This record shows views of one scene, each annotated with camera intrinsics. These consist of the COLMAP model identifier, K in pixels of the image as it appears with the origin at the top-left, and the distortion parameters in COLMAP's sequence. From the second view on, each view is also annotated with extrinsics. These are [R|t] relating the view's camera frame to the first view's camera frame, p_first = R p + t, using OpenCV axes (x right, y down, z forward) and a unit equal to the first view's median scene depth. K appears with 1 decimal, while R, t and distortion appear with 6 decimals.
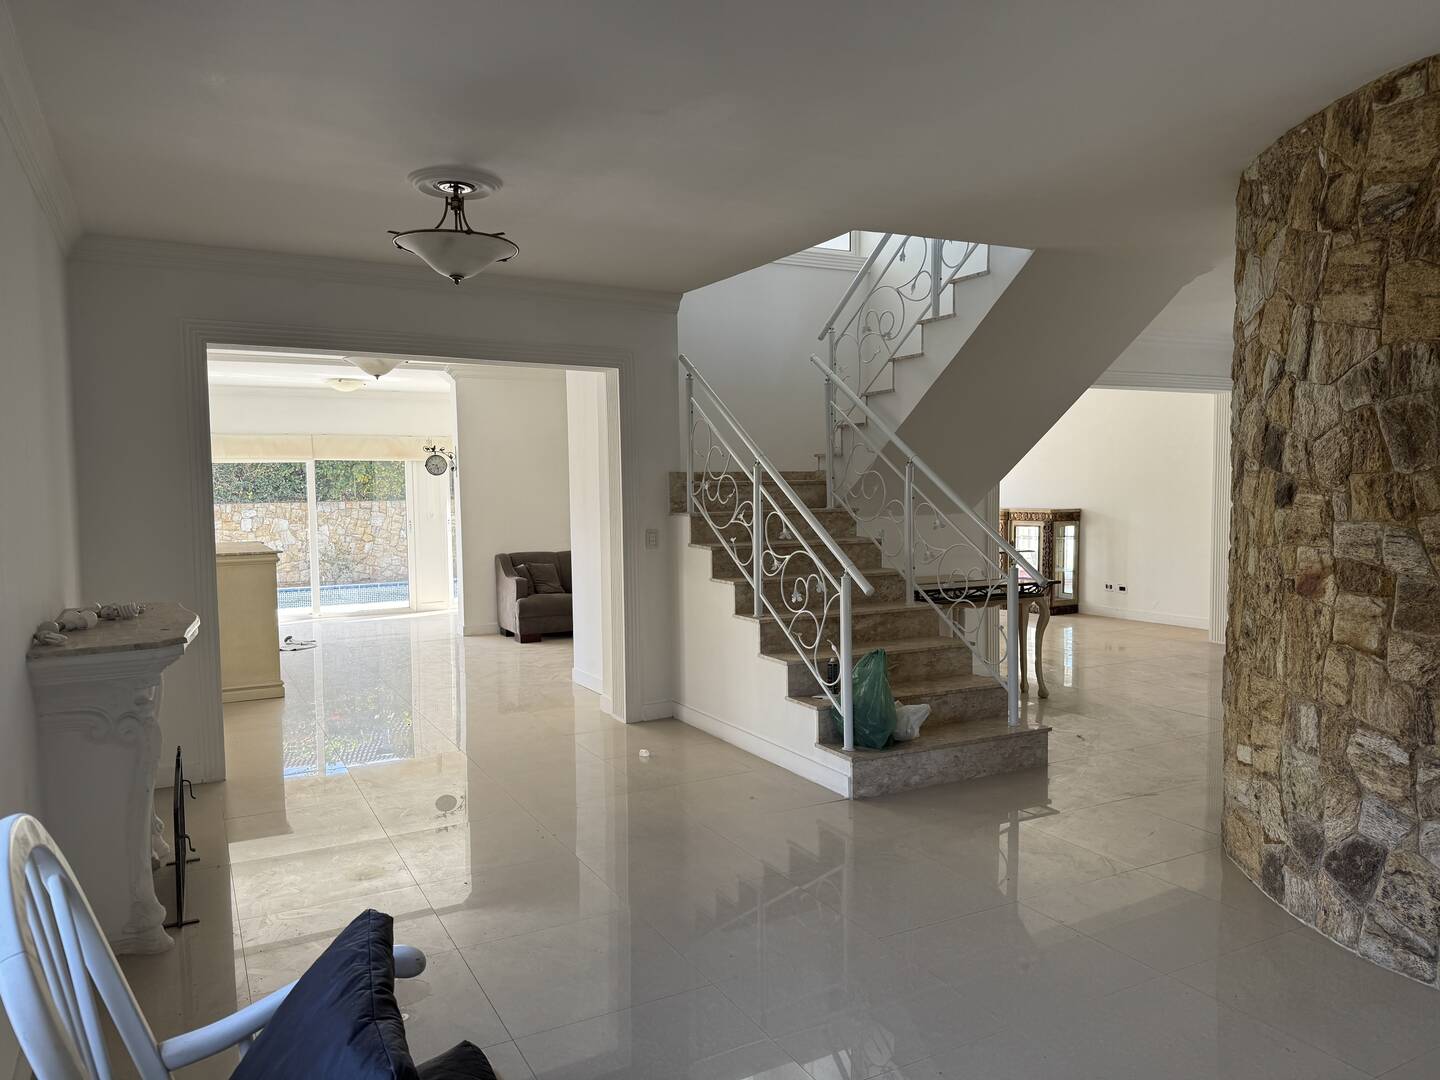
lens RADIAL K [[1002.1, 0, 730.0], [0, 1002.1, 550.2], [0, 0, 1]] dist [0.045052, -0.065321]
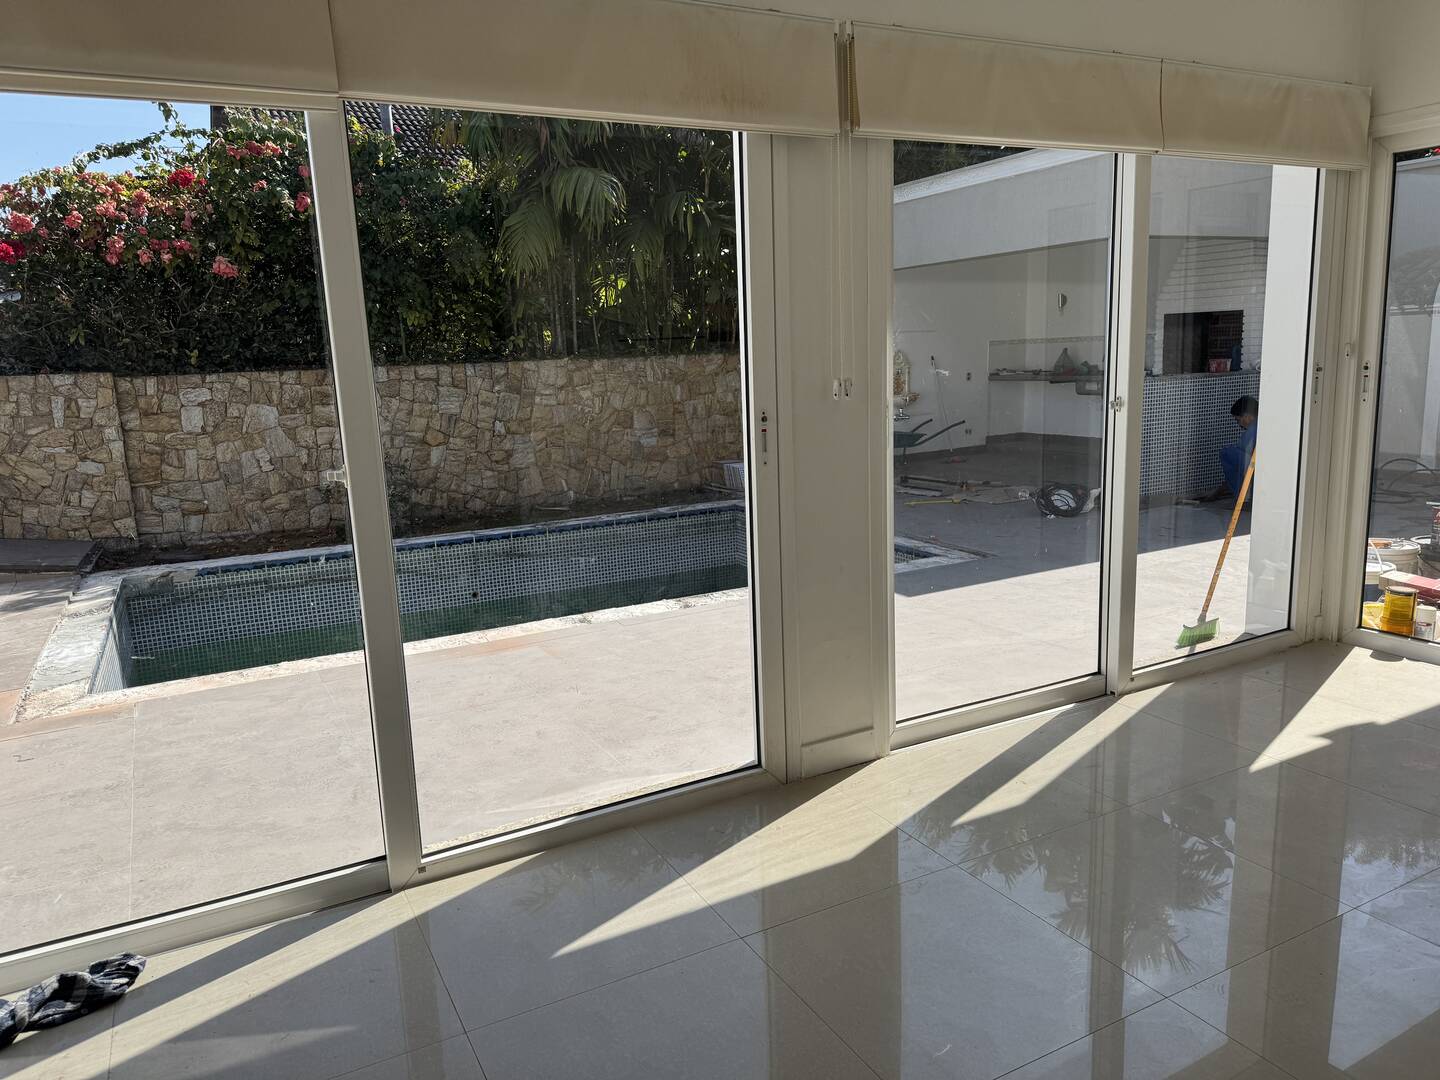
lens RADIAL K [[1002.1, 0, 723.1], [0, 1002.1, 544.7], [0, 0, 1]] dist [0.045052, -0.065321]
pose [[0.999582, -0.023174, -0.017277, -0.218397], [0.025118, 0.992160, 0.122426, -0.018395], [0.014304, -0.122809, 0.992327, 0.518239]]
